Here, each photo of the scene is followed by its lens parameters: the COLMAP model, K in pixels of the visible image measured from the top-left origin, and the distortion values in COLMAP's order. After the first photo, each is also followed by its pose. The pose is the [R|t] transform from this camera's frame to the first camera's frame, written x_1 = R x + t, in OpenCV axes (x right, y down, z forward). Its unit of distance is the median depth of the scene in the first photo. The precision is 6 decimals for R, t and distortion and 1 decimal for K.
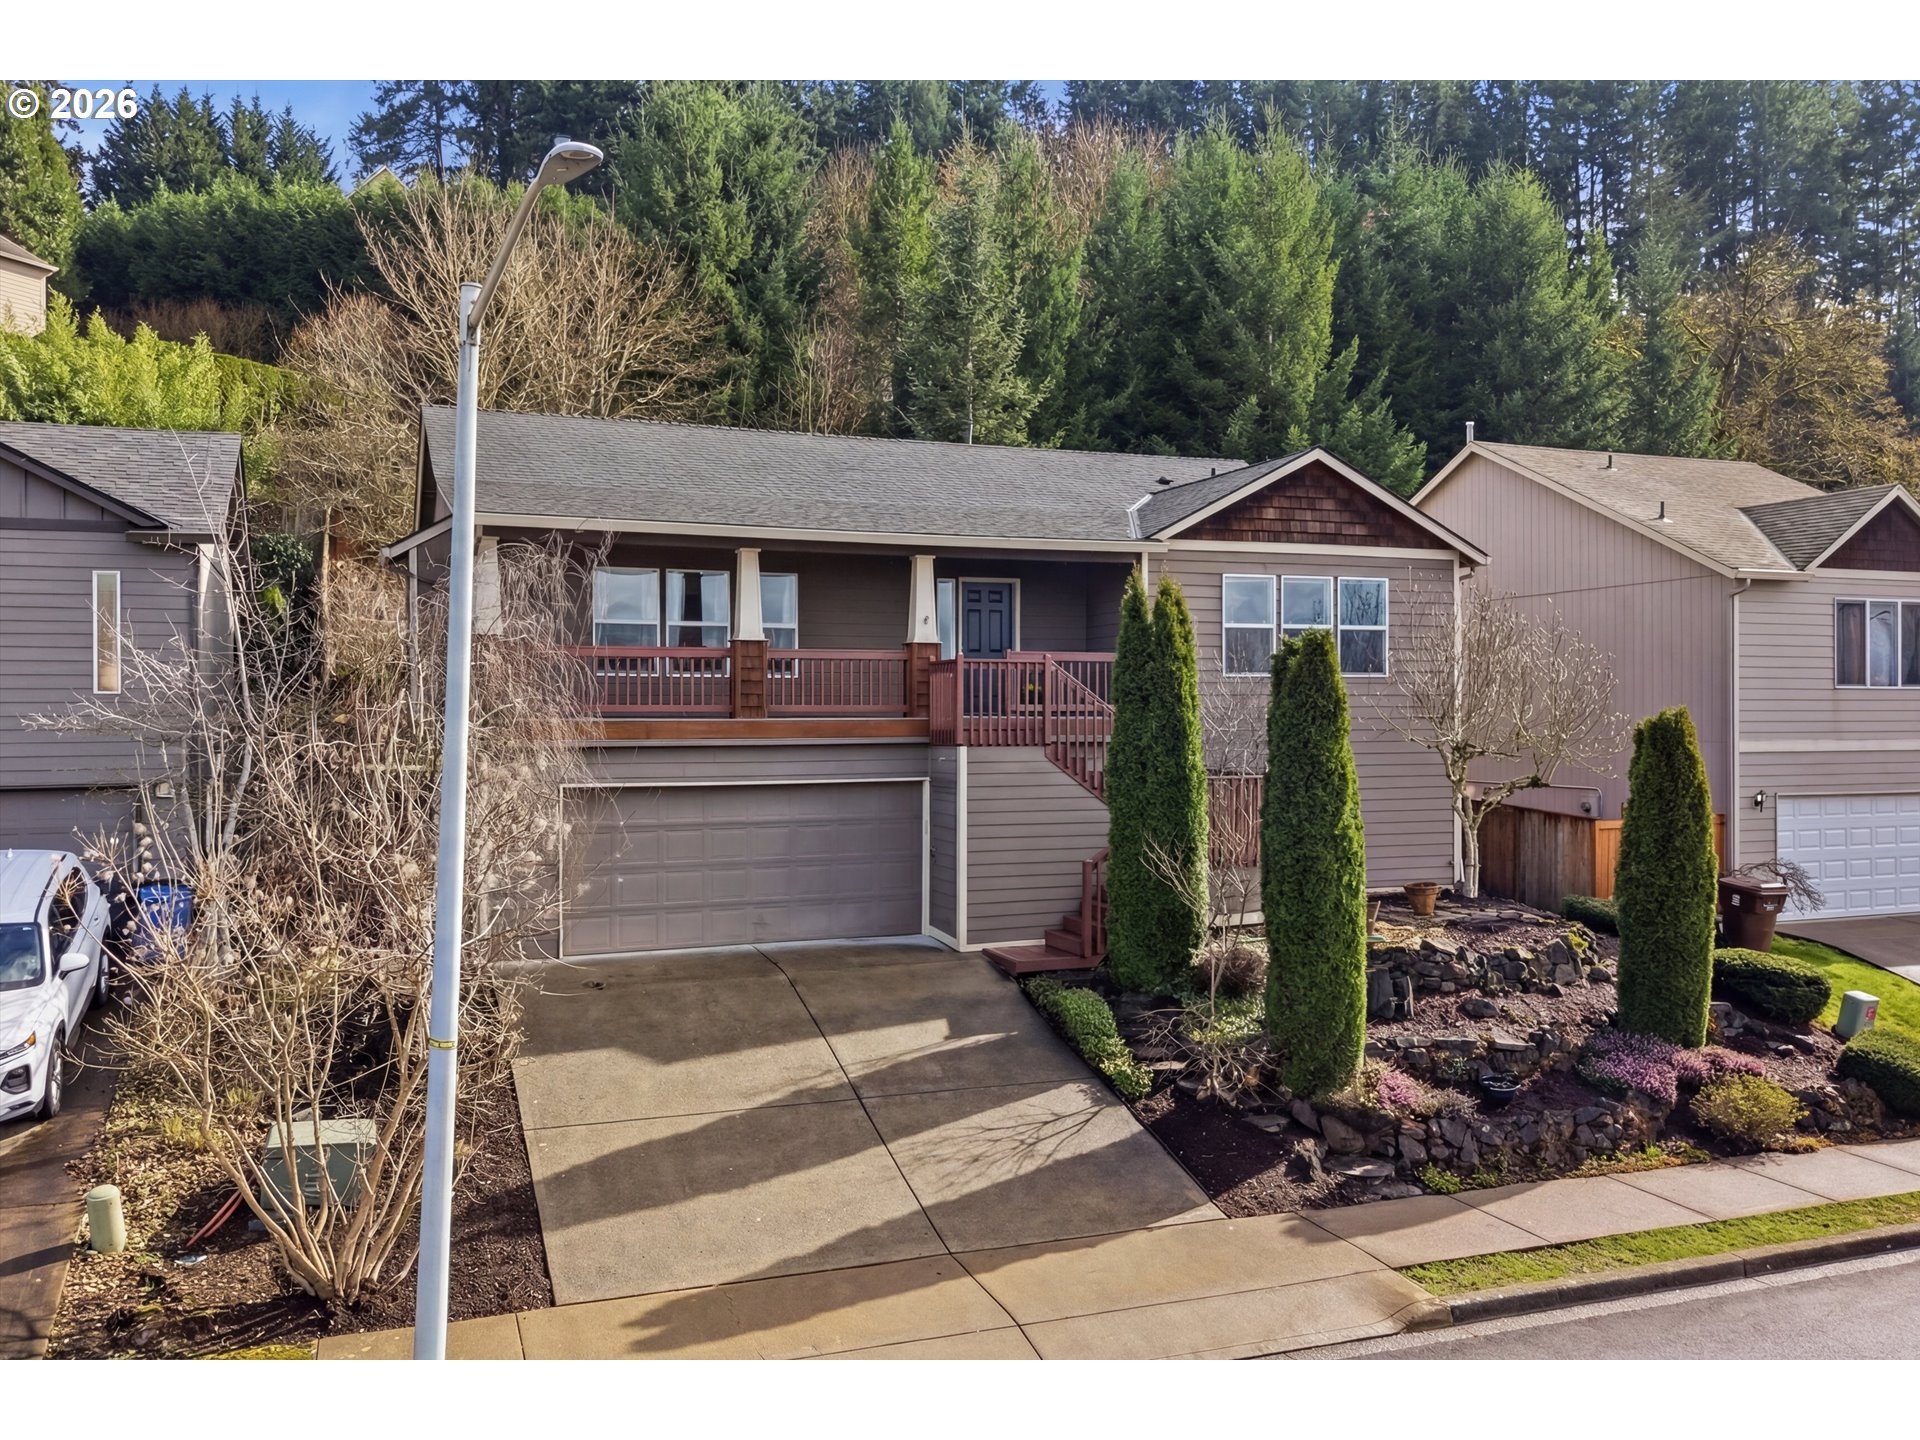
lens RADIAL K [[1491.9, 0, 947.8], [0, 1491.9, 708.5], [0, 0, 1]] dist [0.009863, -0.006820]
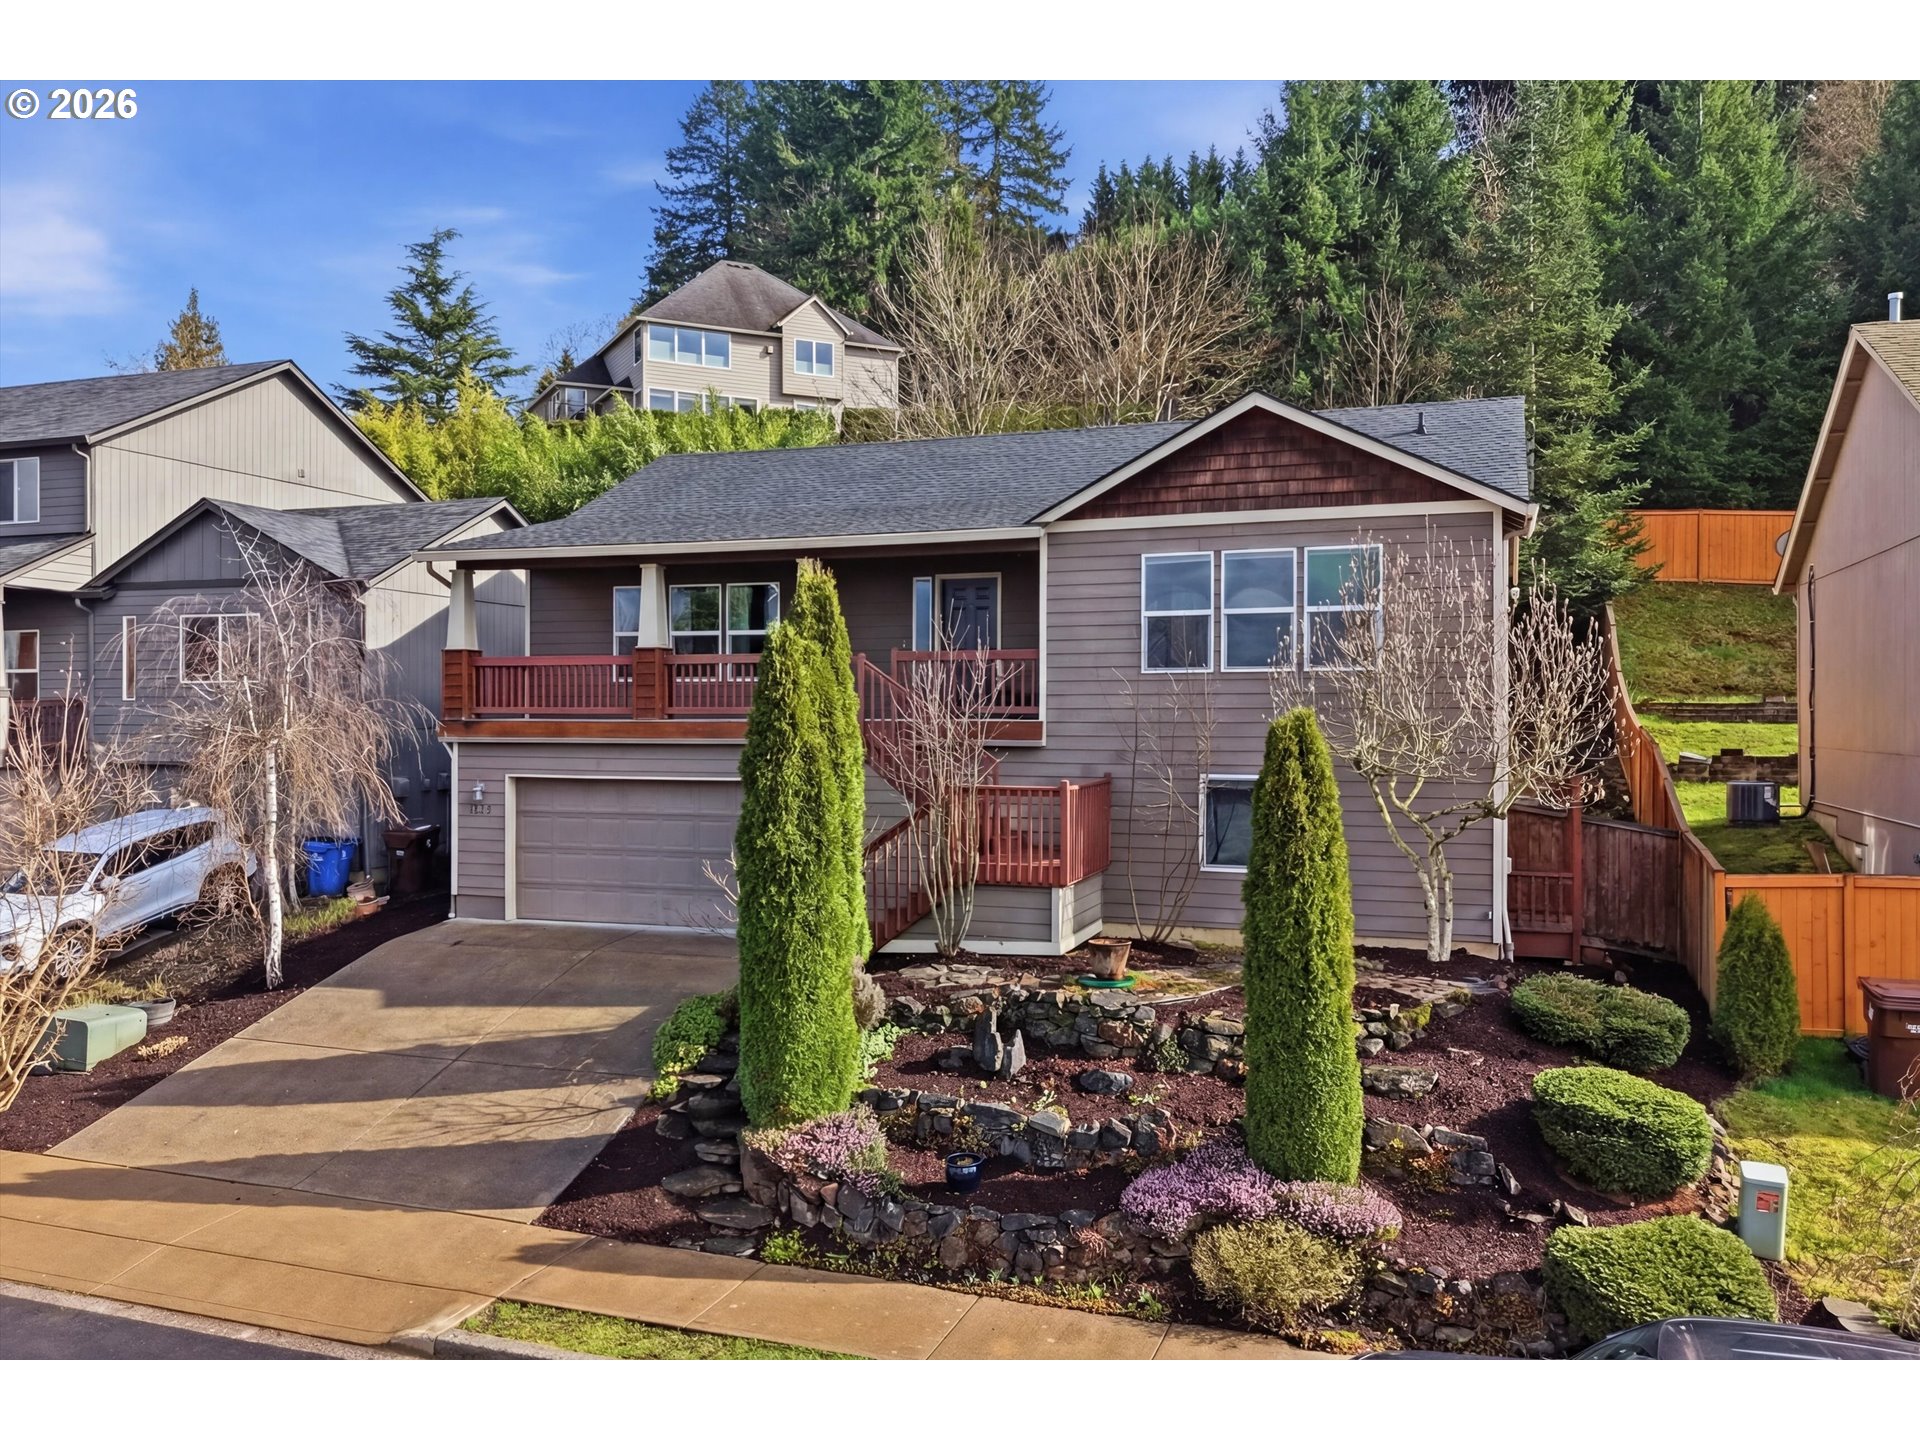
lens RADIAL K [[1491.9, 0, 949.1], [0, 1491.9, 729.0], [0, 0, 1]] dist [0.009863, -0.006820]
pose [[0.763858, 0.008544, -0.645328, 0.713801], [0.000538, 0.999904, 0.013876, -0.001125], [0.645384, -0.010946, 0.763780, 0.290561]]
